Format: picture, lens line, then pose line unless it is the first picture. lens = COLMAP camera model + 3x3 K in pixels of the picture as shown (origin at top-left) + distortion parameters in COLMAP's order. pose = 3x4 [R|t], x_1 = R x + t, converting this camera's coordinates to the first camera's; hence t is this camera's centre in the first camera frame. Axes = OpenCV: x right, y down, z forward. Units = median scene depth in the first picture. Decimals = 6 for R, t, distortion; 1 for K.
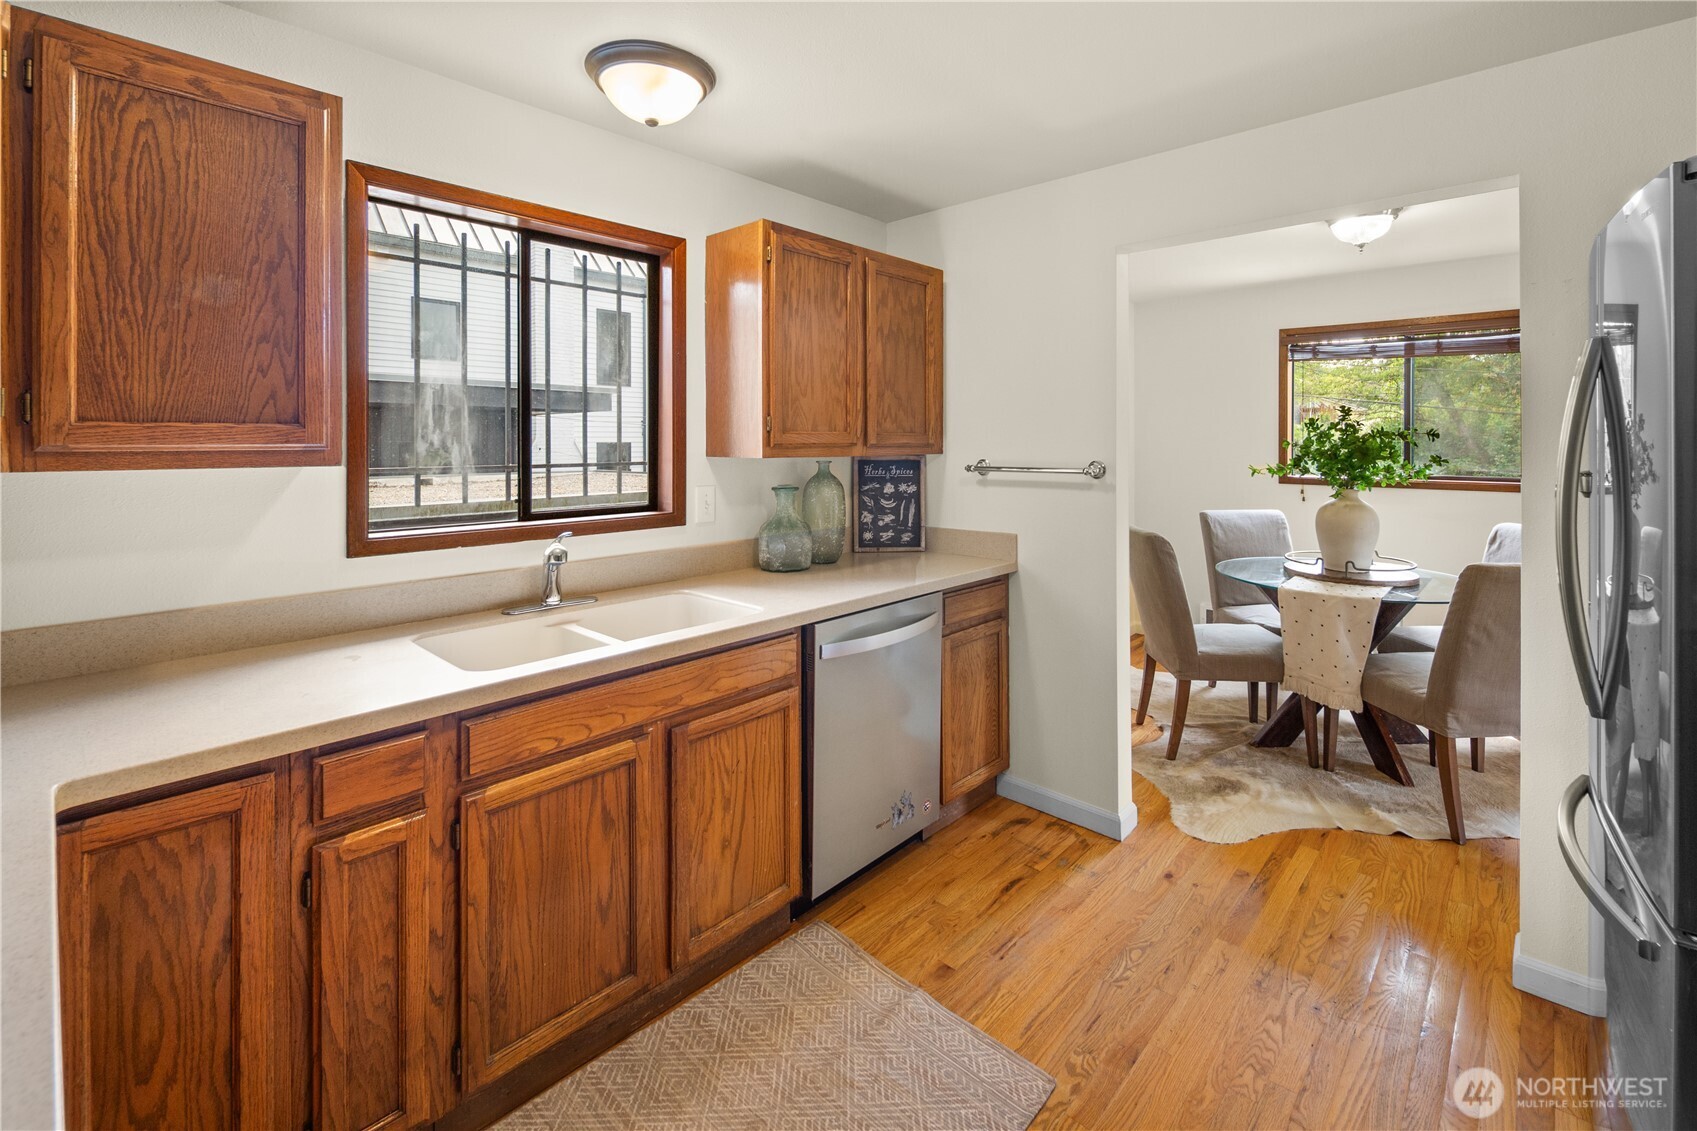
lens RADIAL K [[742.3, 0, 853.6], [0, 742.3, 442.3], [0, 0, 1]] dist [0.000058, -0.001312]
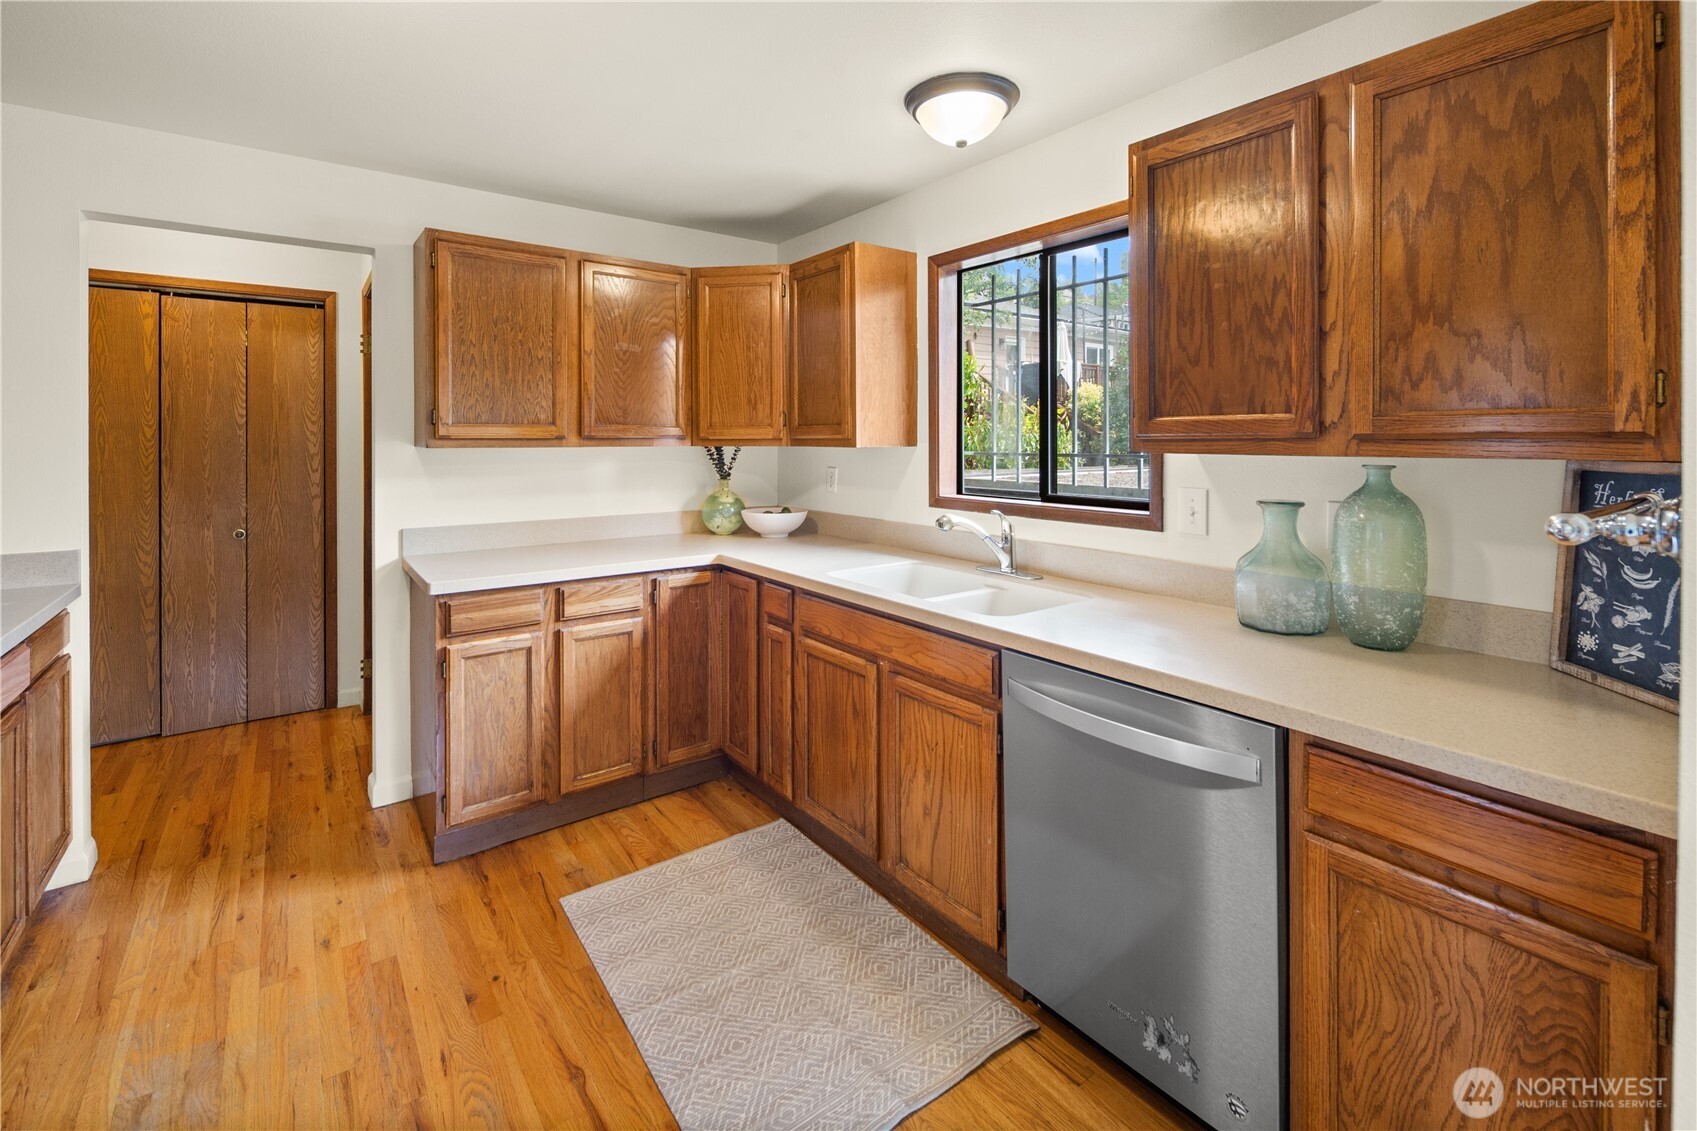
lens RADIAL K [[742.3, 0, 853.6], [0, 742.3, 442.3], [0, 0, 1]] dist [0.000058, -0.001312]
pose [[-0.178859, 0.008219, -0.983840, 0.739165], [0.001536, 0.999966, 0.008074, 0.004052], [0.983874, -0.000067, -0.178865, 0.904967]]
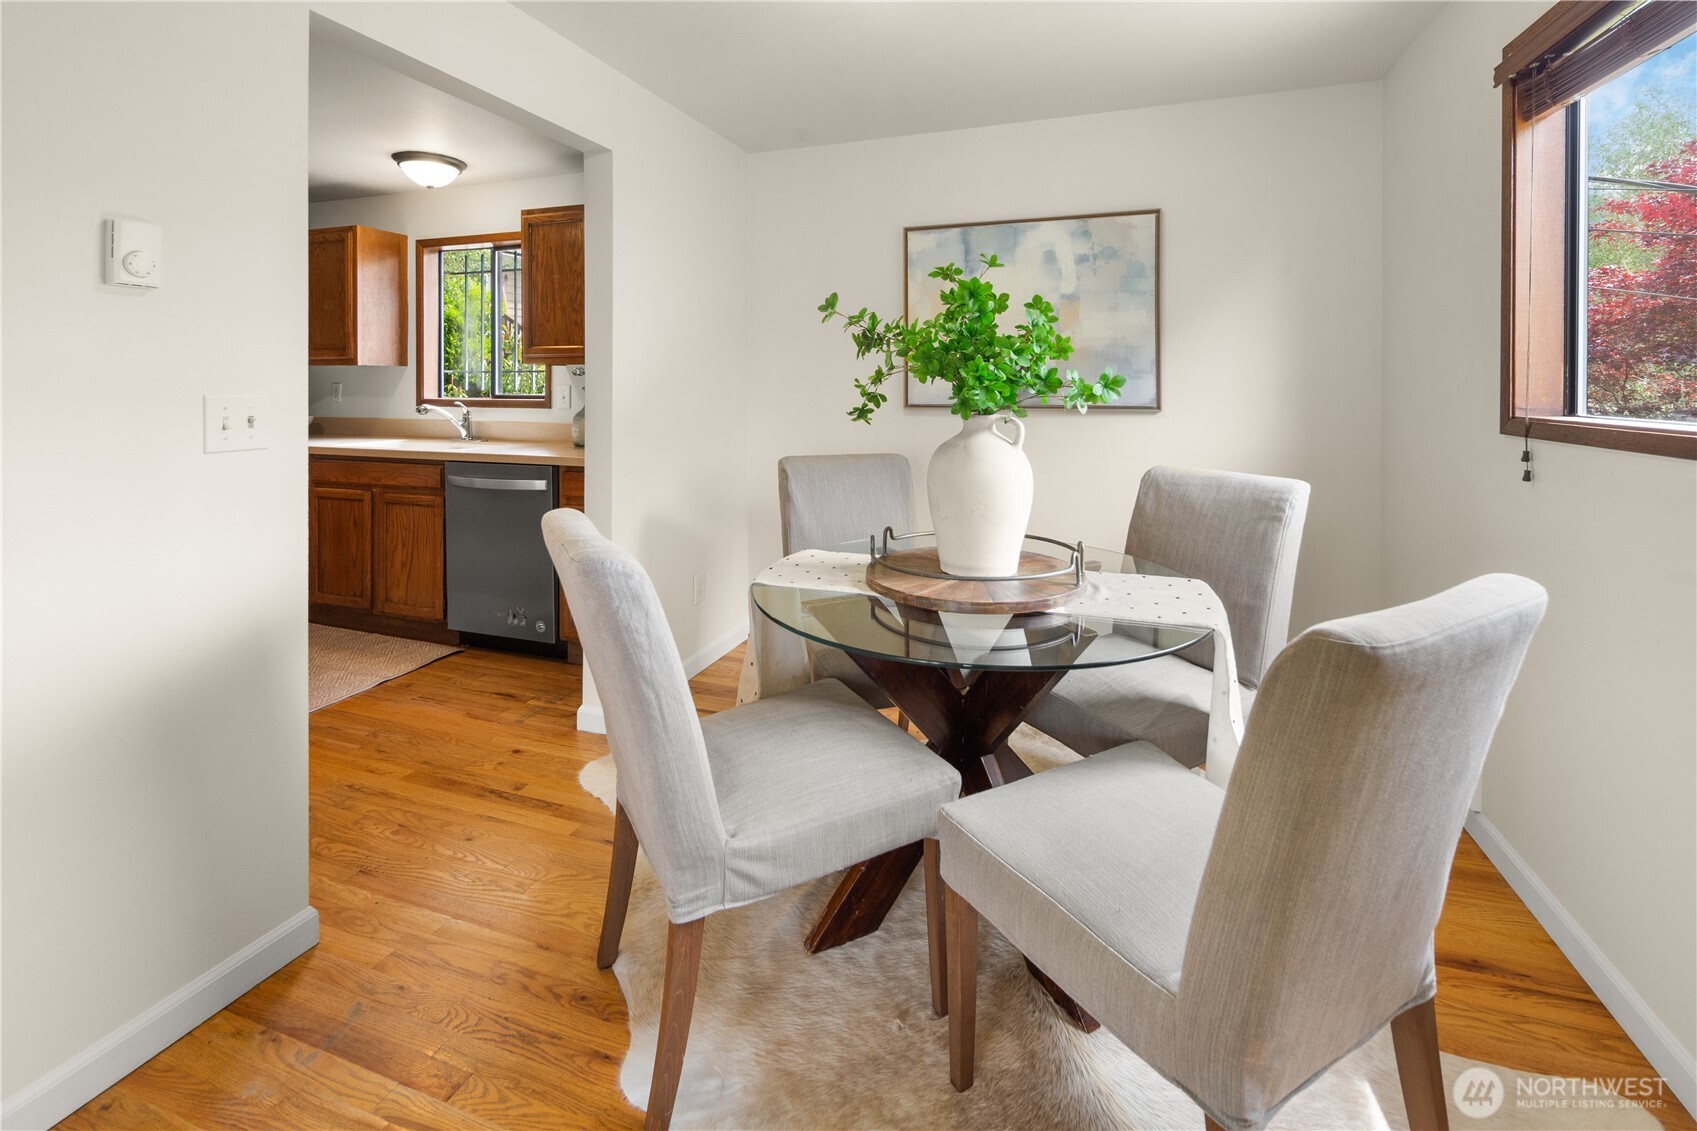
lens RADIAL K [[748.7, 0, 852.8], [0, 748.7, 389.2], [0, 0, 1]] dist [0.000990, -0.000084]
pose [[0.391132, 0.007359, -0.920305, 1.686124], [-0.005119, 0.999970, 0.005820, 0.064223], [0.920320, 0.002434, 0.391158, 1.087049]]
